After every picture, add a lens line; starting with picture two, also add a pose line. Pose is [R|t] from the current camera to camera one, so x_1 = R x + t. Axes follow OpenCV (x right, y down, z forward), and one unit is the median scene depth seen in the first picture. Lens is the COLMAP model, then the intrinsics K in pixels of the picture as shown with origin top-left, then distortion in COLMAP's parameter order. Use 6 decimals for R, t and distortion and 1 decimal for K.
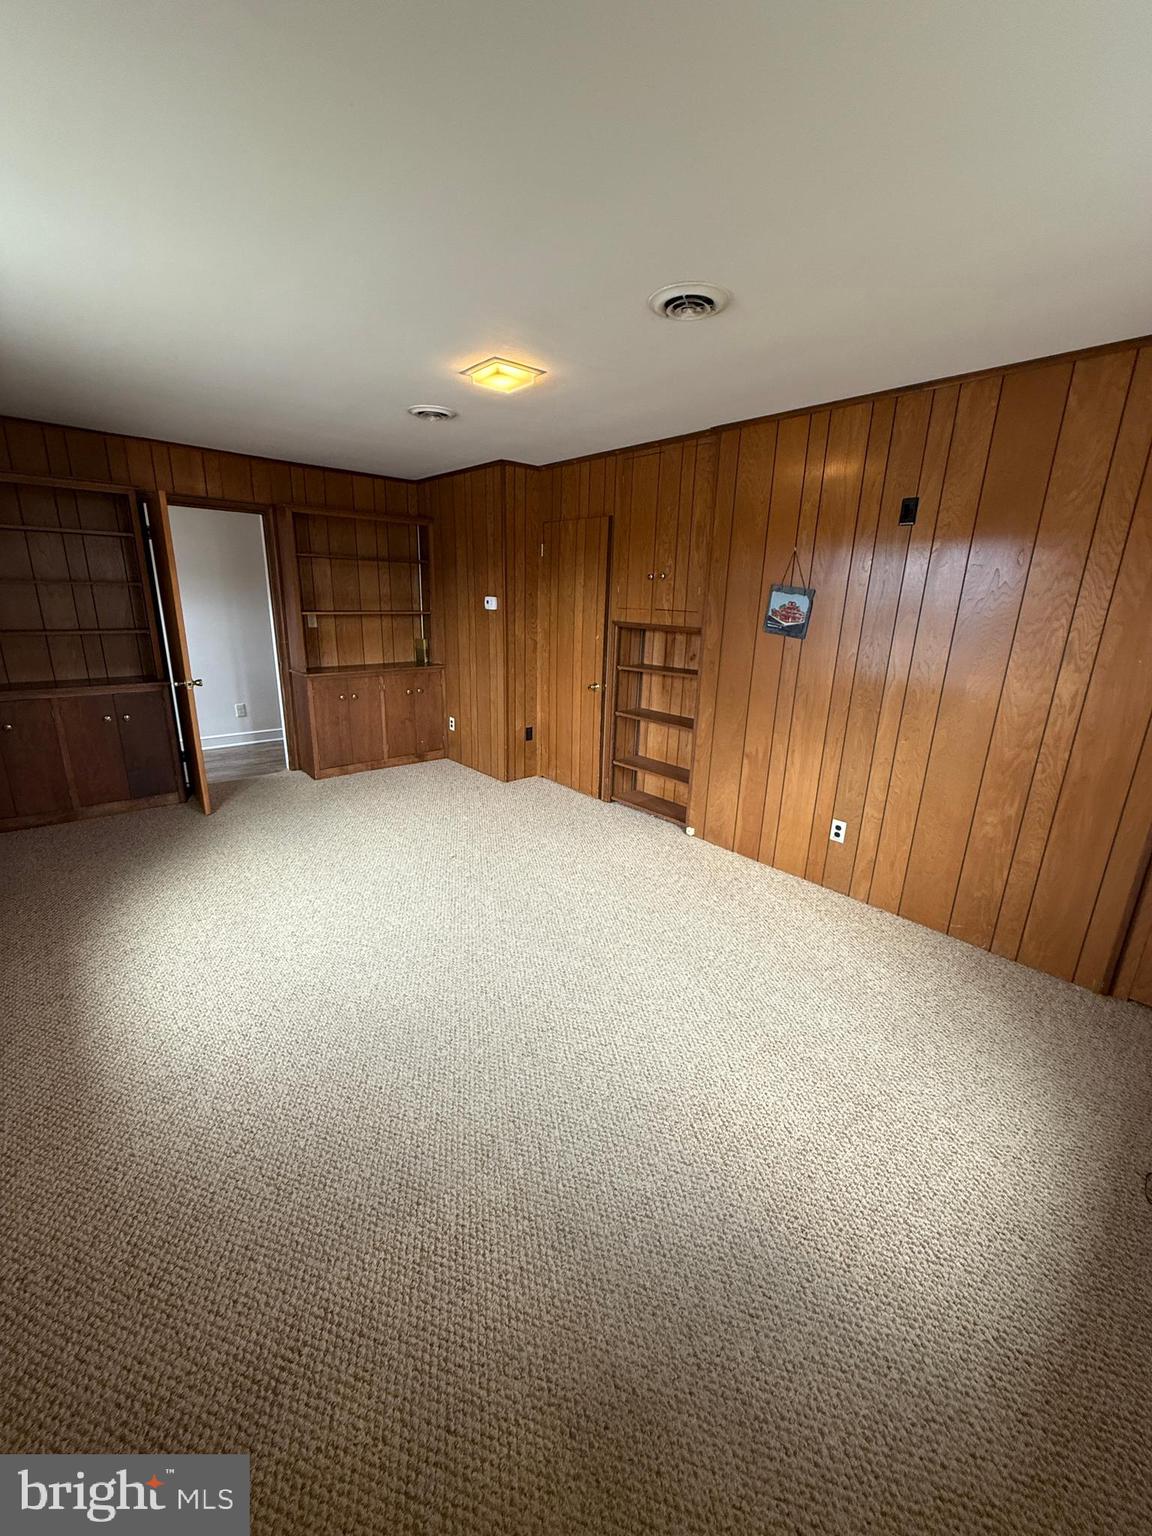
lens RADIAL K [[612.9, 0, 576.0], [0, 612.9, 768.0], [0, 0, 1]] dist [0.001486, -0.000252]
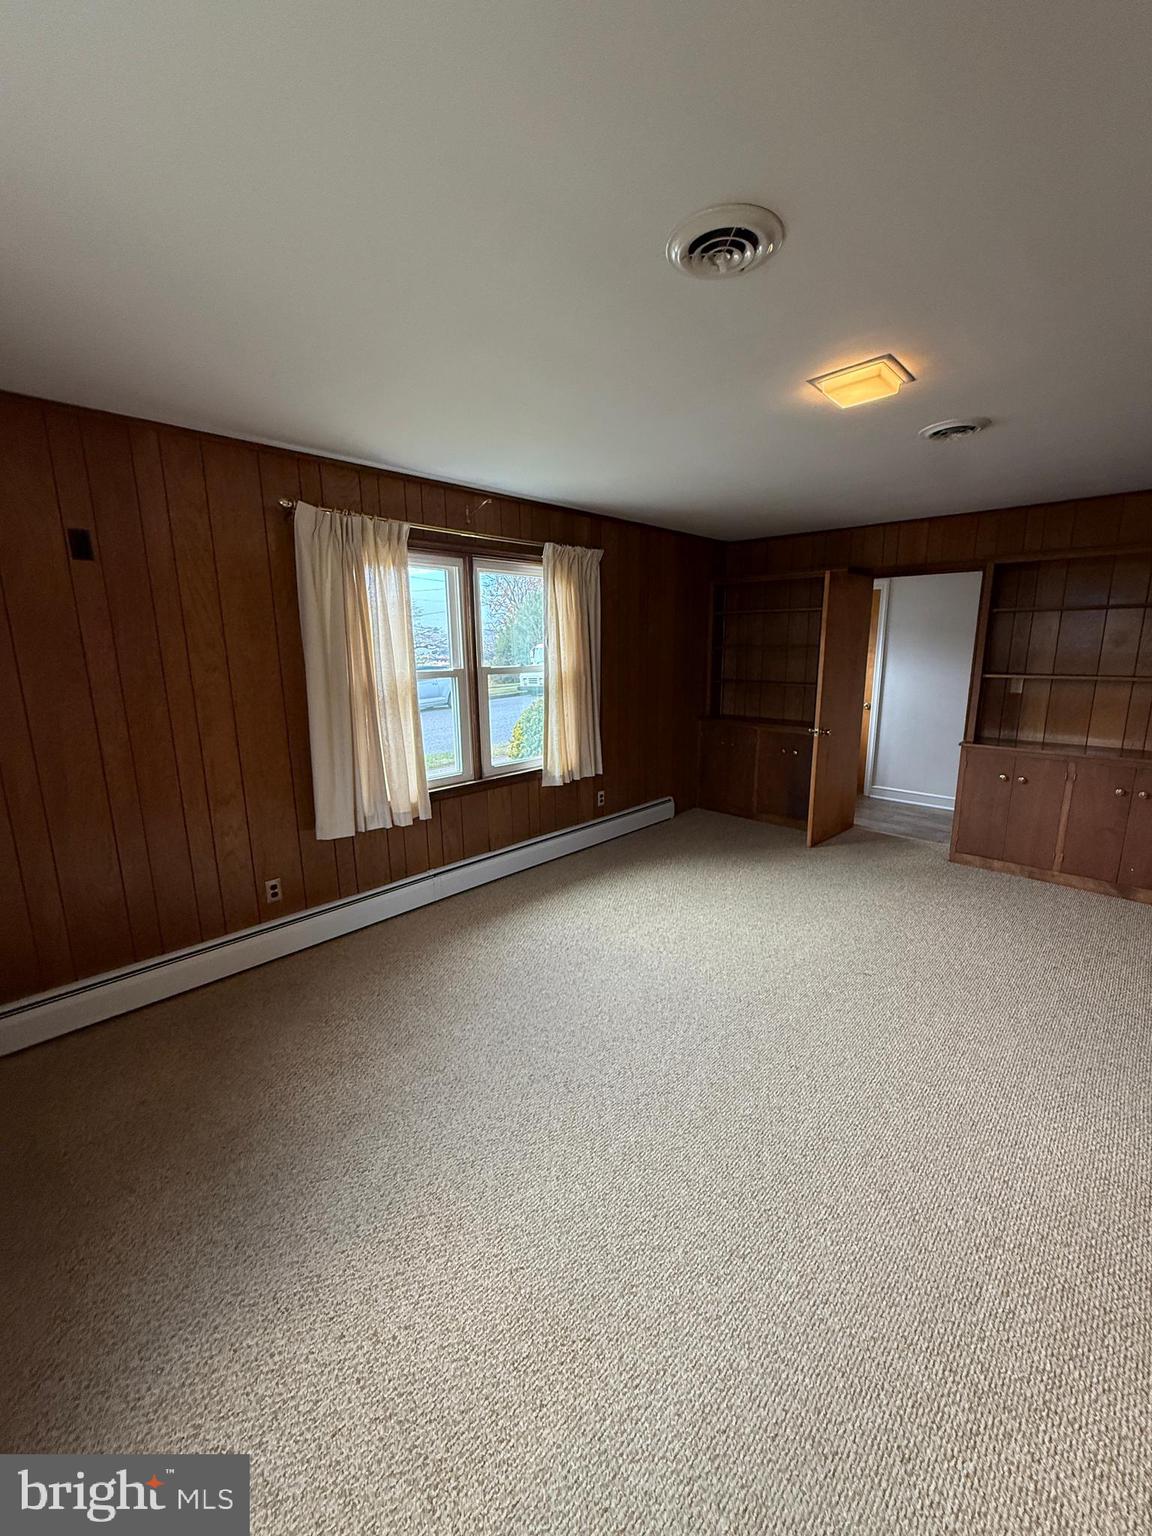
lens RADIAL K [[612.9, 0, 576.0], [0, 612.9, 768.0], [0, 0, 1]] dist [0.001486, -0.000252]
pose [[0.074820, 0.171821, -0.982283, 0.393526], [-0.266815, 0.952578, 0.146302, -0.098165], [0.960839, 0.251142, 0.117116, 0.367146]]
